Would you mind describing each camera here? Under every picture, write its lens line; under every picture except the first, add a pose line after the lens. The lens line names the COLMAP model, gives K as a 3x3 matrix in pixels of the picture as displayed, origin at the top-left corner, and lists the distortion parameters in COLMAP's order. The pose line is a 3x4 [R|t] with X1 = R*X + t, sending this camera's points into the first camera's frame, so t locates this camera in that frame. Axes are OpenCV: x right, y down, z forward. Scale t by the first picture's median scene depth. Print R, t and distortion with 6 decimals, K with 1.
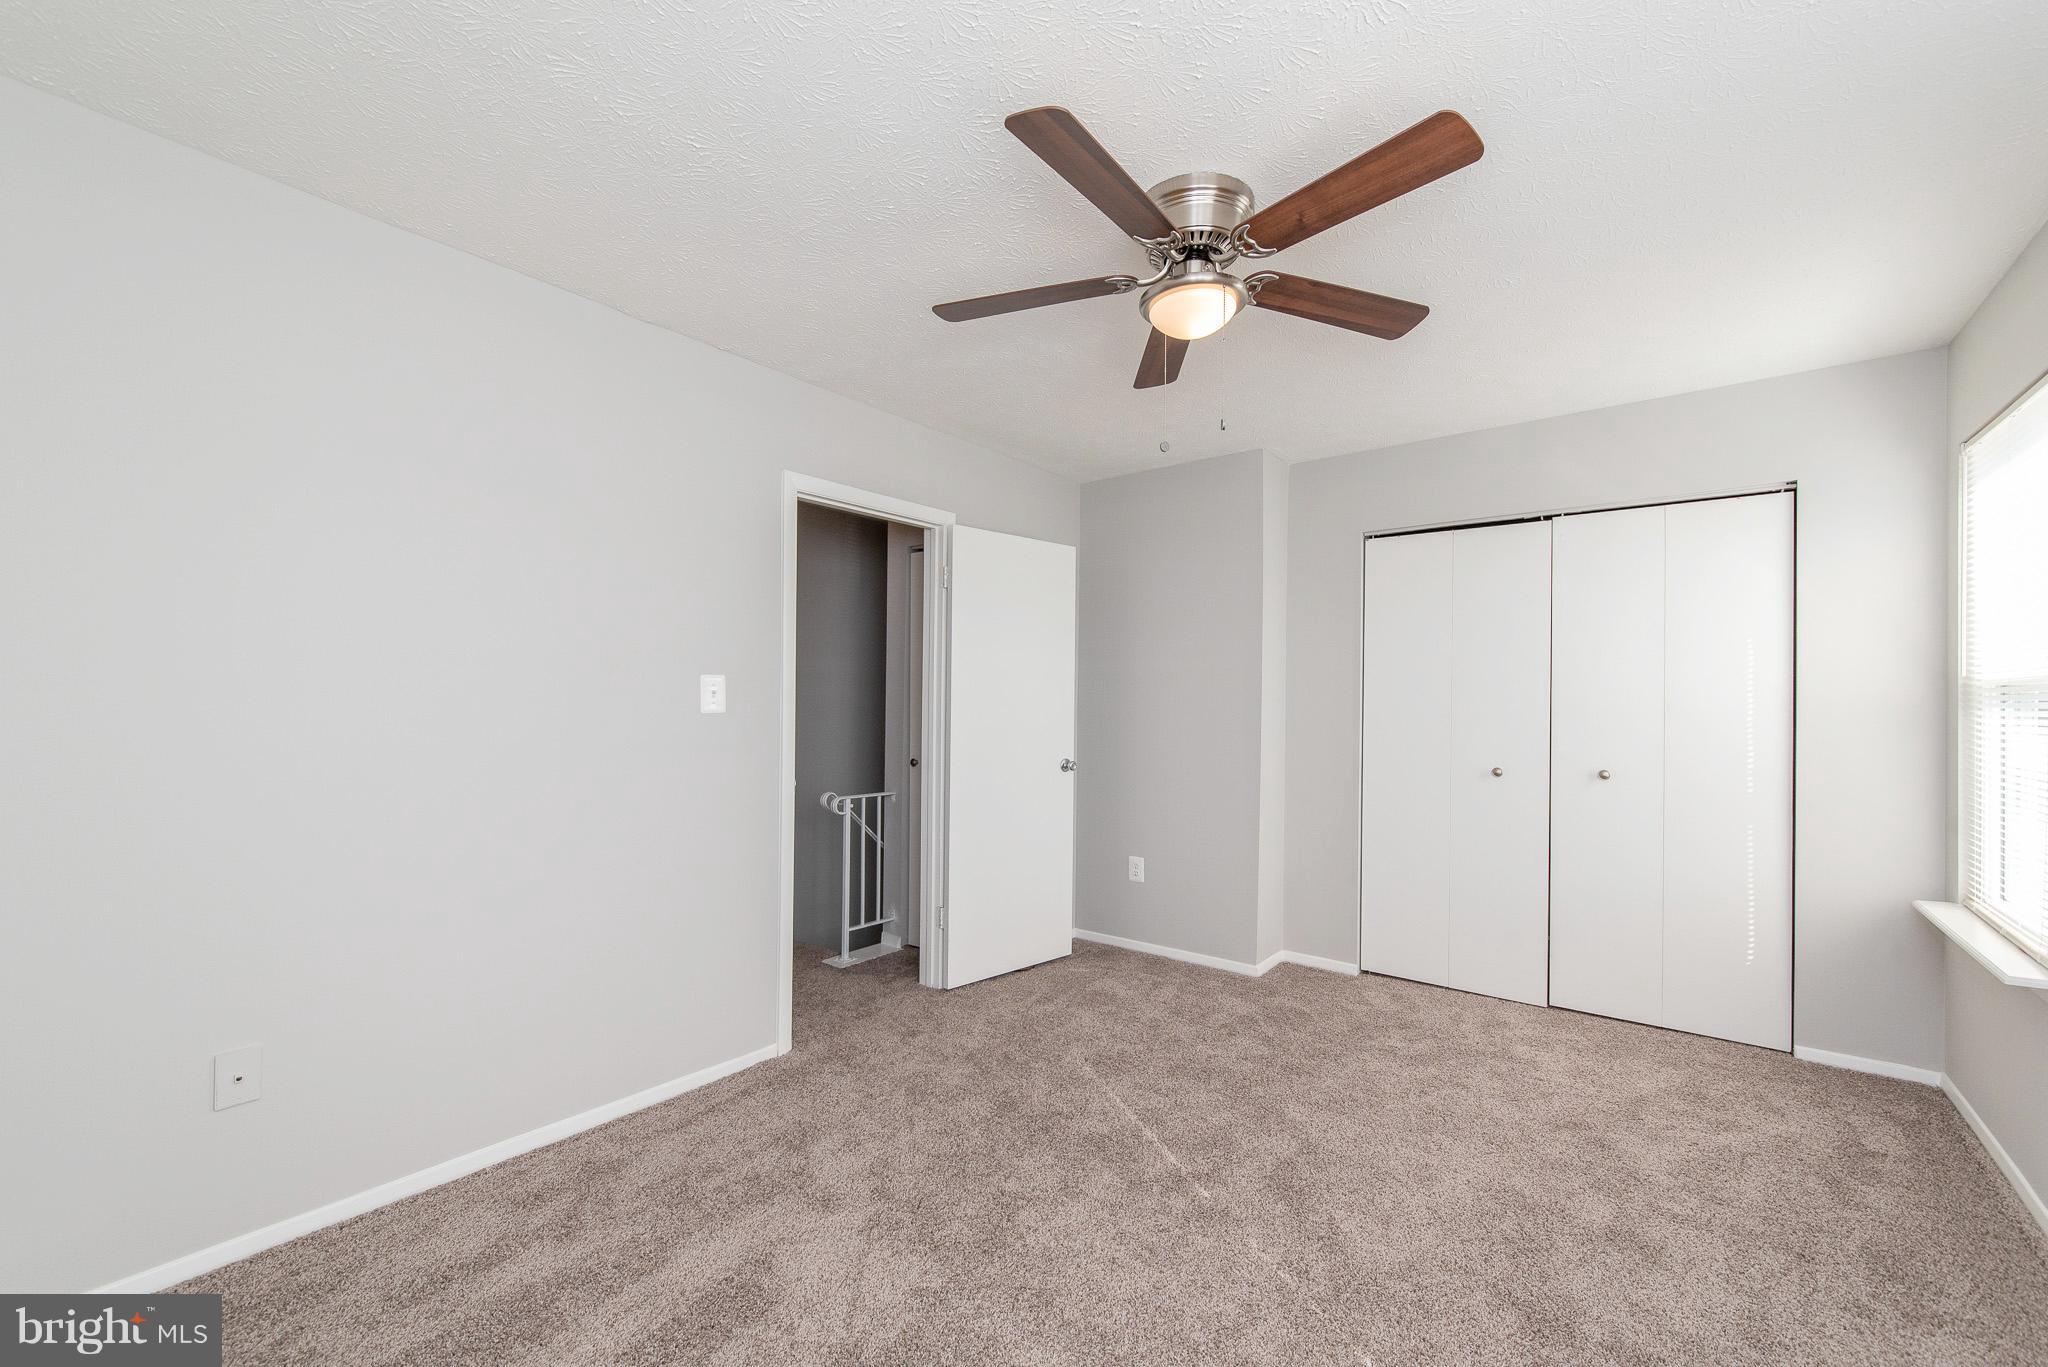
lens RADIAL K [[833.9, 0, 1012.2], [0, 833.9, 691.2], [0, 0, 1]] dist [-0.001890, -0.000347]
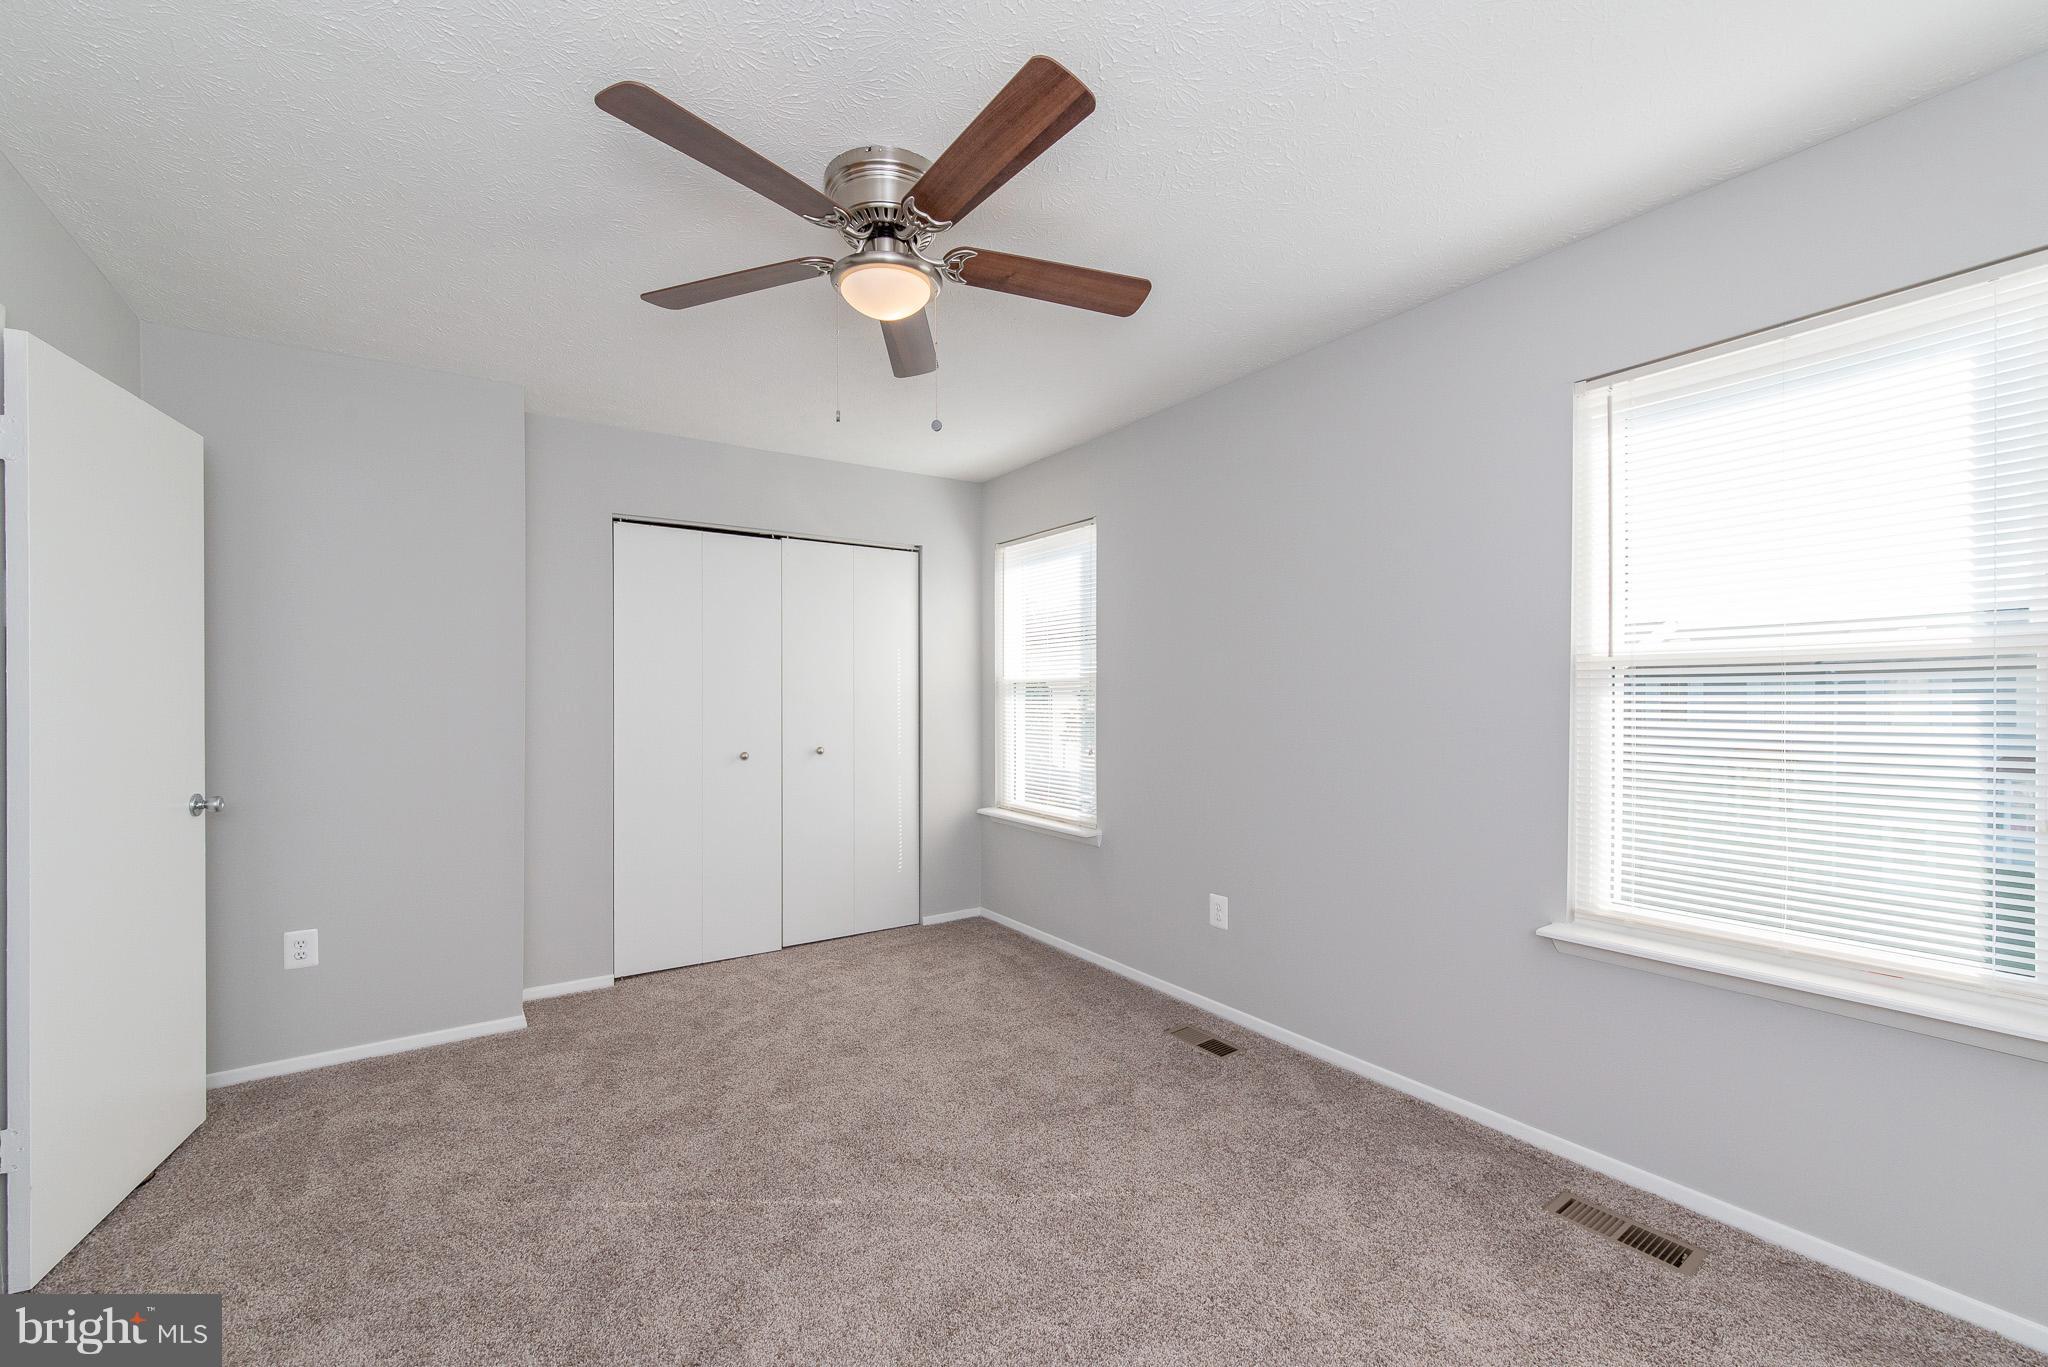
lens RADIAL K [[833.9, 0, 1012.2], [0, 833.9, 691.2], [0, 0, 1]] dist [-0.001890, -0.000347]
pose [[0.304521, -0.003439, 0.952500, -0.407411], [-0.003629, 0.999982, 0.004771, 0.003851], [-0.952499, -0.004910, 0.304503, 0.340244]]
